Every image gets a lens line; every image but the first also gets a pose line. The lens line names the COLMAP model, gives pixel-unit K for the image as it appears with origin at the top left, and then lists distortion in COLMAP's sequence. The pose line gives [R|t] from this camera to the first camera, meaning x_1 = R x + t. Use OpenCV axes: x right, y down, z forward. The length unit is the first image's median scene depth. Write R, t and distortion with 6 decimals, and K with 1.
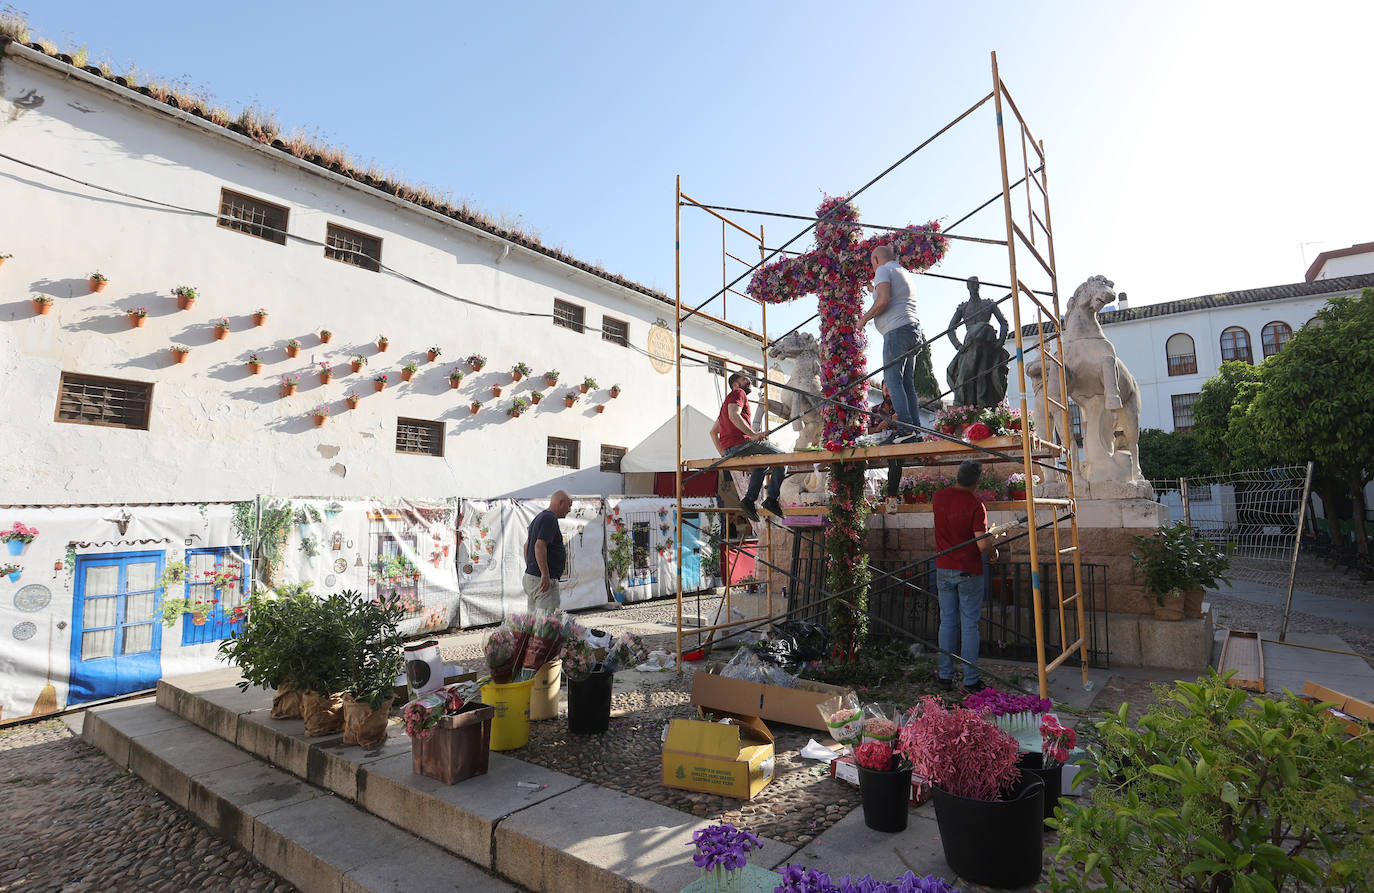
lens RADIAL K [[696.9, 0, 722.4], [0, 696.9, 422.1], [0, 0, 1]] dist [-0.033447, 0.000177]
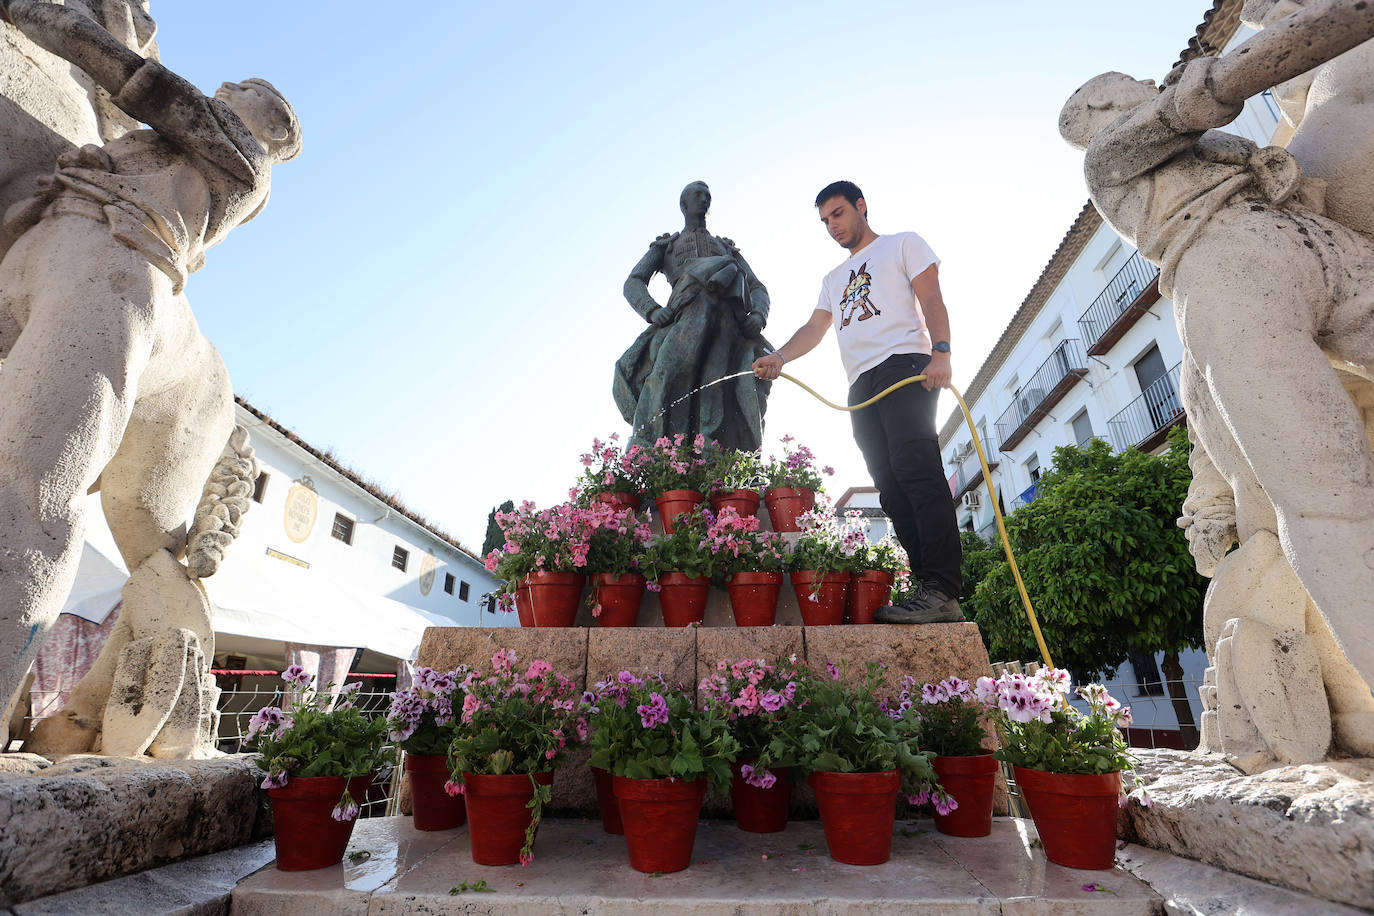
lens RADIAL K [[623.4, 0, 679.6], [0, 623.4, 455.3], [0, 0, 1]] dist [-0.019478, 0.000756]
pose [[0.848995, 0.207150, 0.486102, 0.322609], [-0.082421, 0.960607, -0.265408, 0.087922], [-0.521932, 0.185265, 0.832624, 1.151026]]
